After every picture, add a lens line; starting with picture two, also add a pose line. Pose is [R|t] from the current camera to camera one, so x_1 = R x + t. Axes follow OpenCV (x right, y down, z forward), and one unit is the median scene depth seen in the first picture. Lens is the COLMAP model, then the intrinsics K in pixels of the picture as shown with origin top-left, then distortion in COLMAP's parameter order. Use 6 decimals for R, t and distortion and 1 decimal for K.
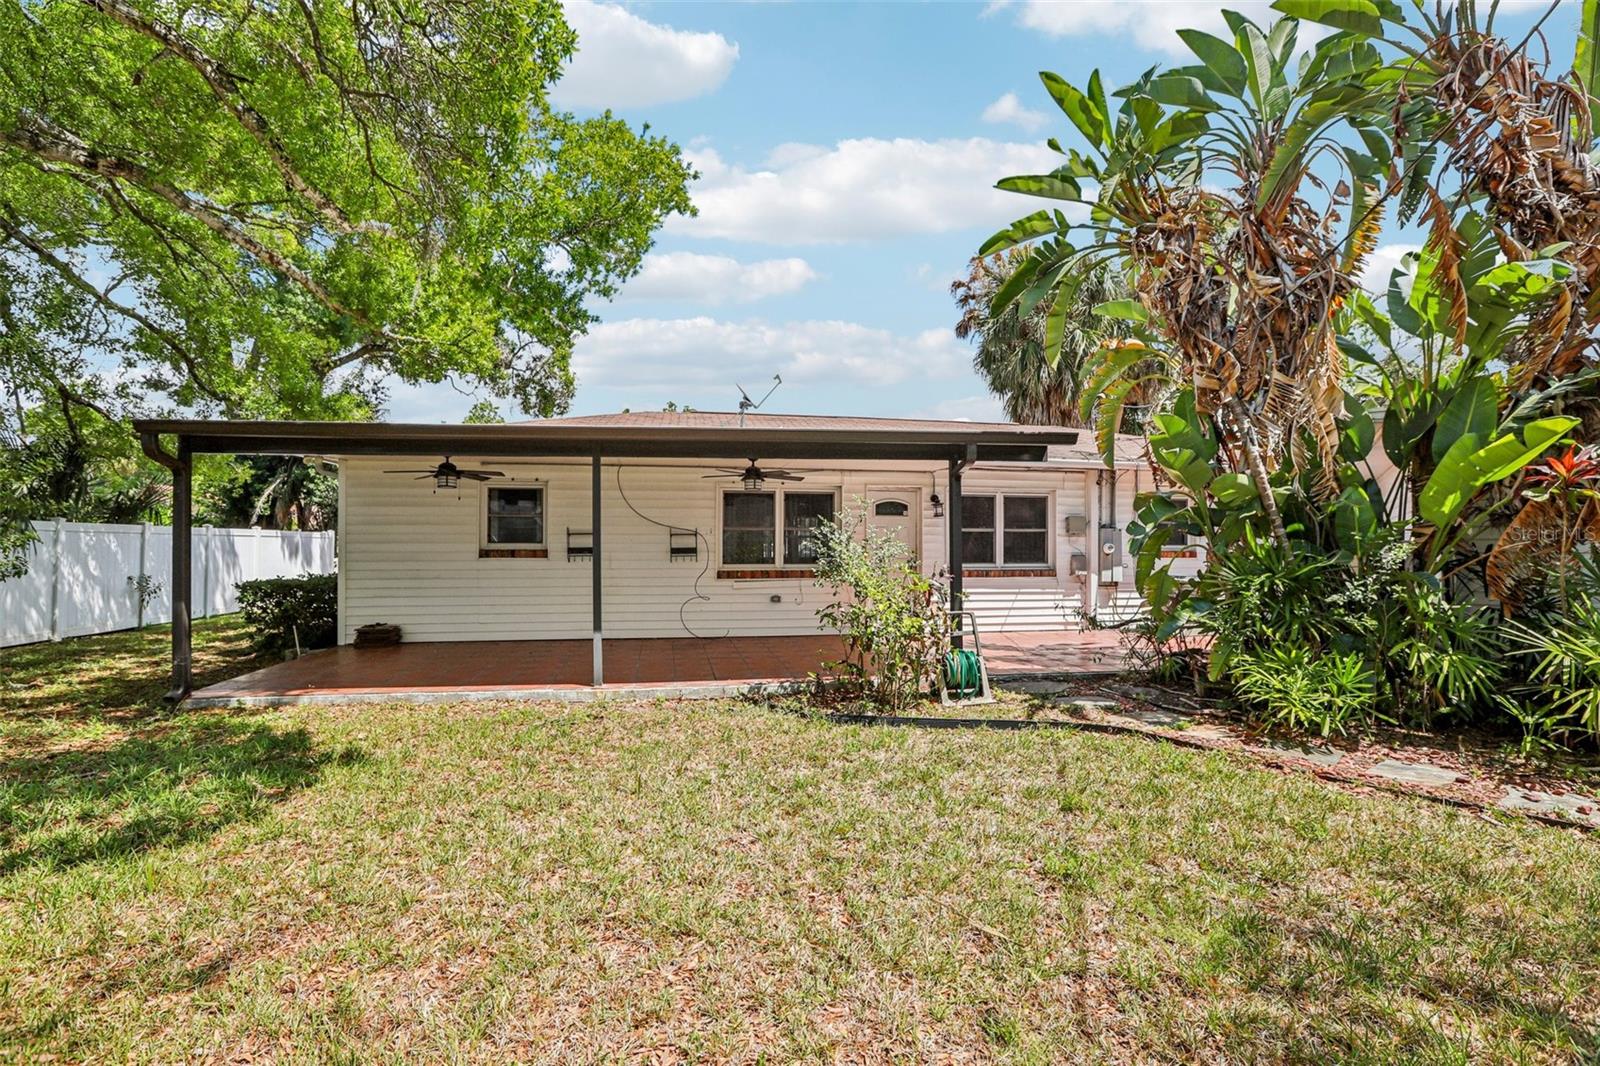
lens RADIAL K [[731.7, 0, 803.6], [0, 731.7, 539.0], [0, 0, 1]] dist [-0.046650, 0.016549]
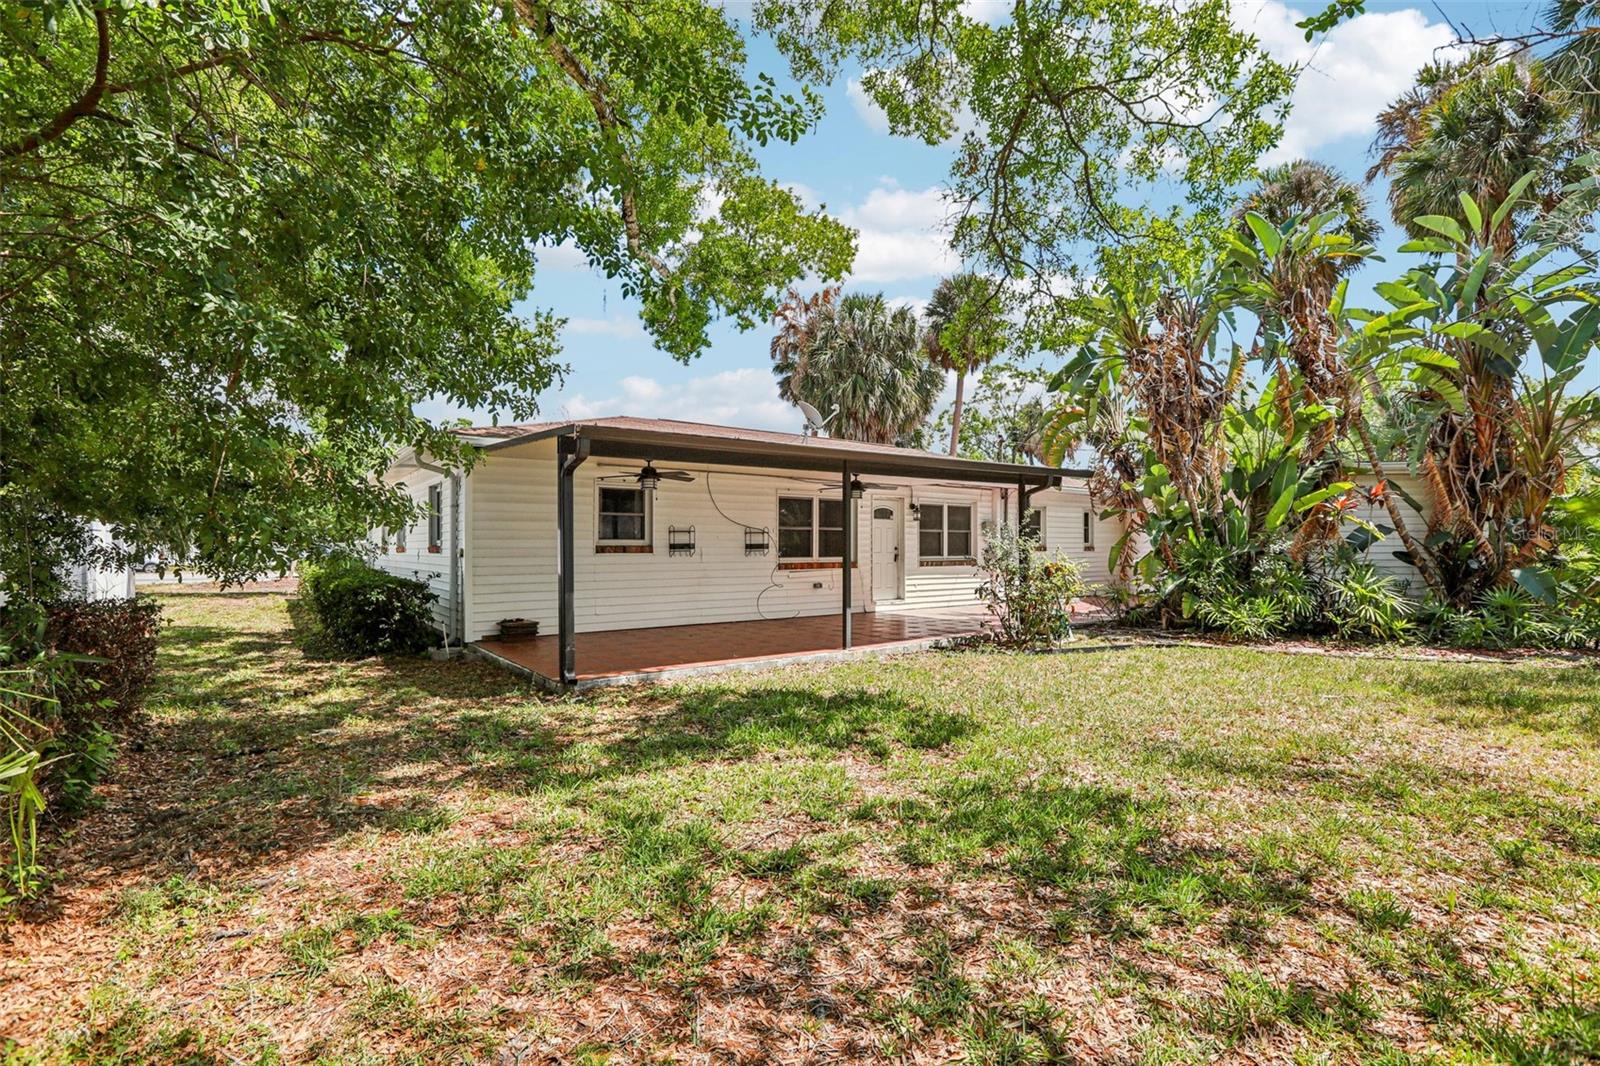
lens RADIAL K [[731.7, 0, 805.2], [0, 731.7, 541.8], [0, 0, 1]] dist [-0.046650, 0.016549]
pose [[0.890733, -0.000083, 0.454527, -0.631531], [-0.003883, 0.999962, 0.007794, -0.000725], [-0.454511, -0.008707, 0.890699, -0.088450]]
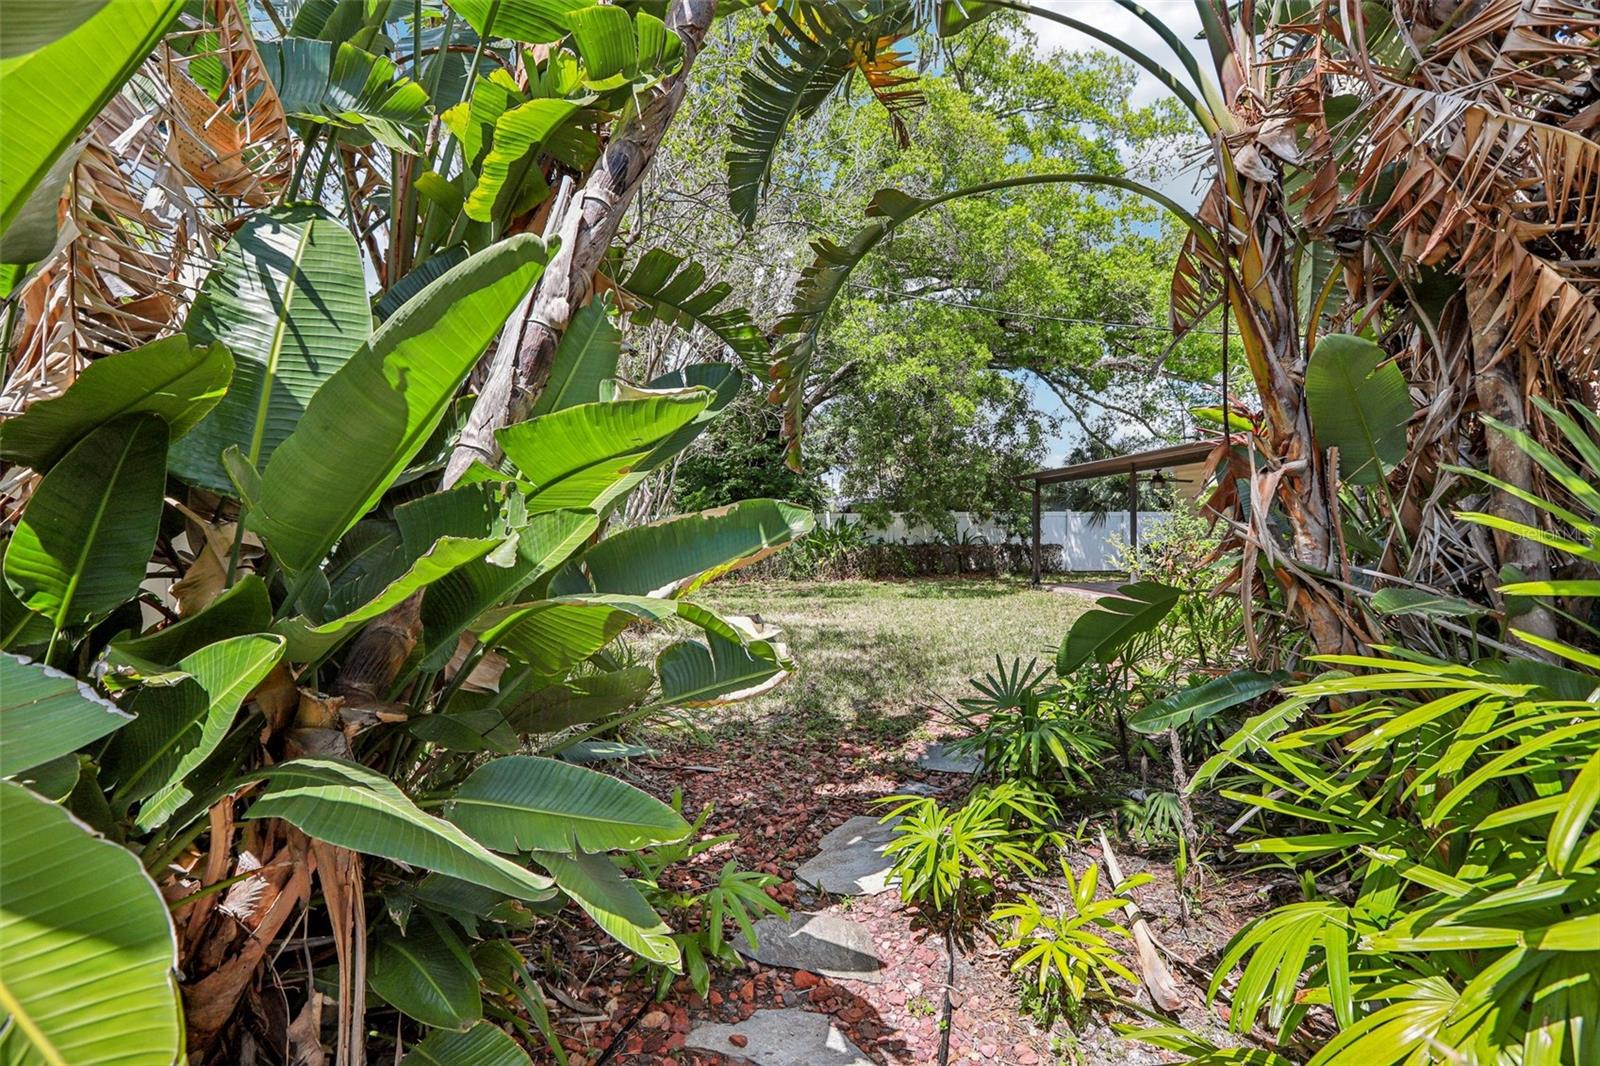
lens RADIAL K [[731.7, 0, 798.5], [0, 731.7, 539.5], [0, 0, 1]] dist [-0.046650, 0.016549]
pose [[-0.044339, 0.014771, -0.998907, 1.016293], [0.014459, 0.999795, 0.014142, 0.010213], [0.998912, -0.013817, -0.044544, 0.161949]]
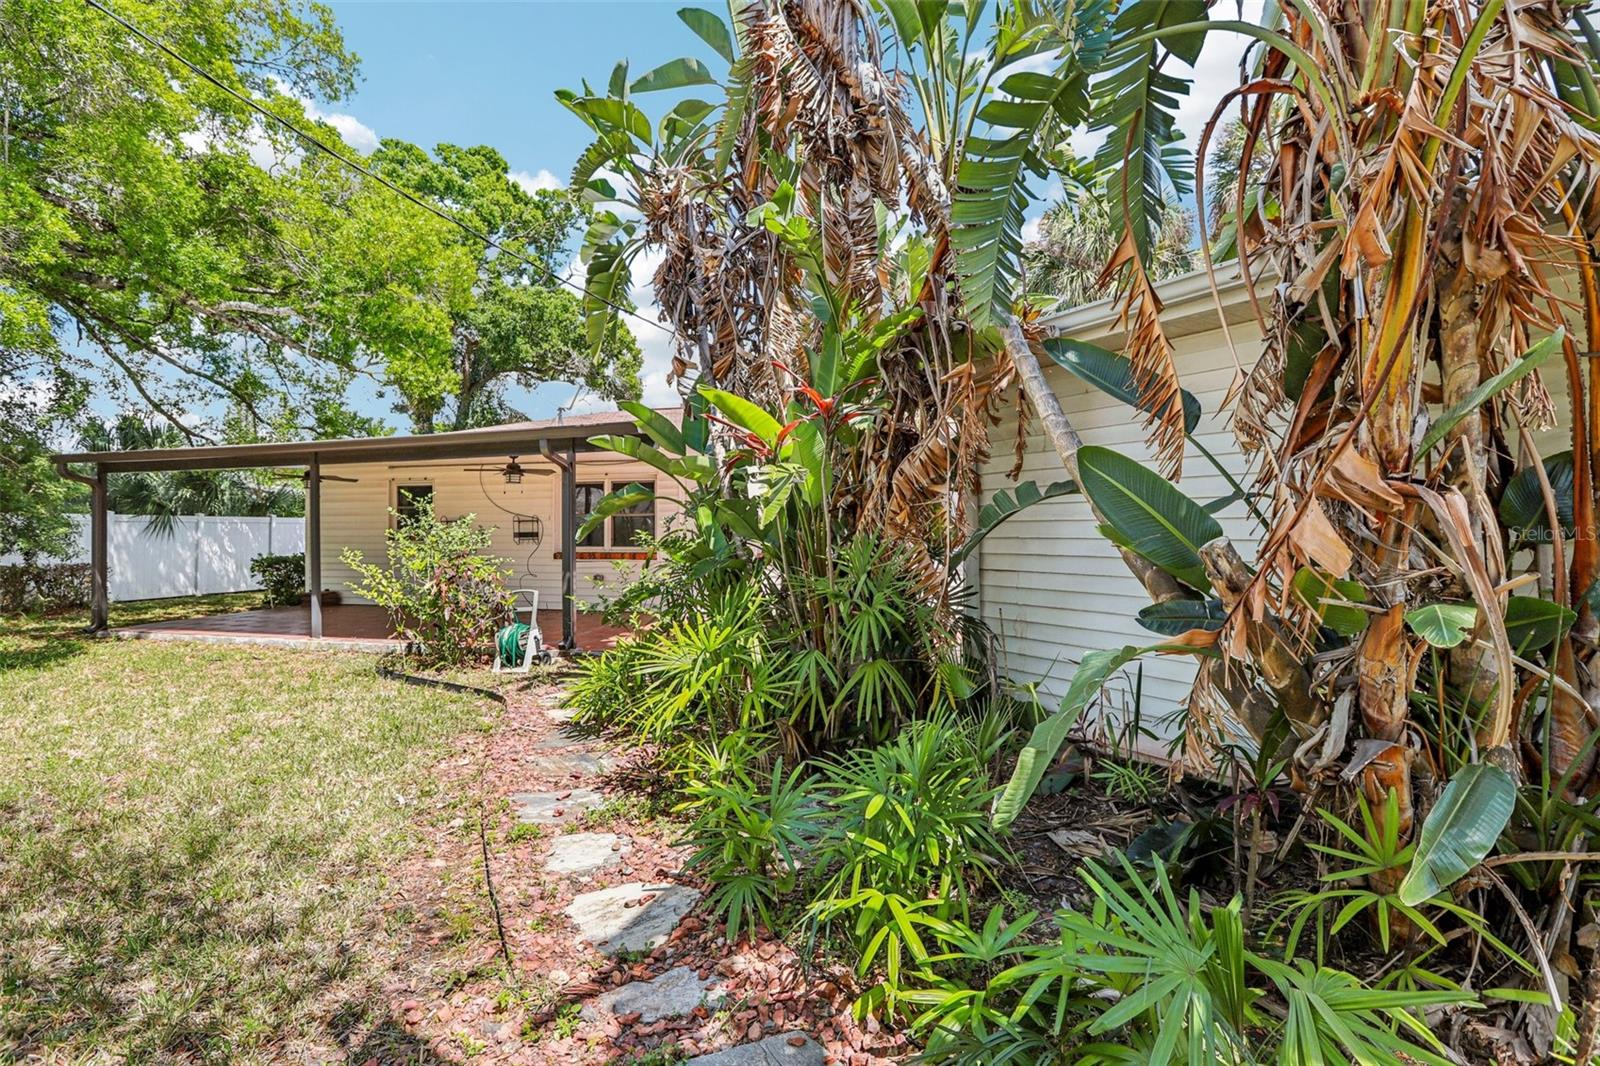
lens RADIAL K [[731.7, 0, 800.2], [0, 731.7, 527.3], [0, 0, 1]] dist [-0.046650, 0.016549]
pose [[0.922992, -0.006433, -0.384765, 0.692475], [0.010113, 0.999920, 0.007543, -0.000201], [0.384686, -0.010853, 0.922984, 0.087577]]
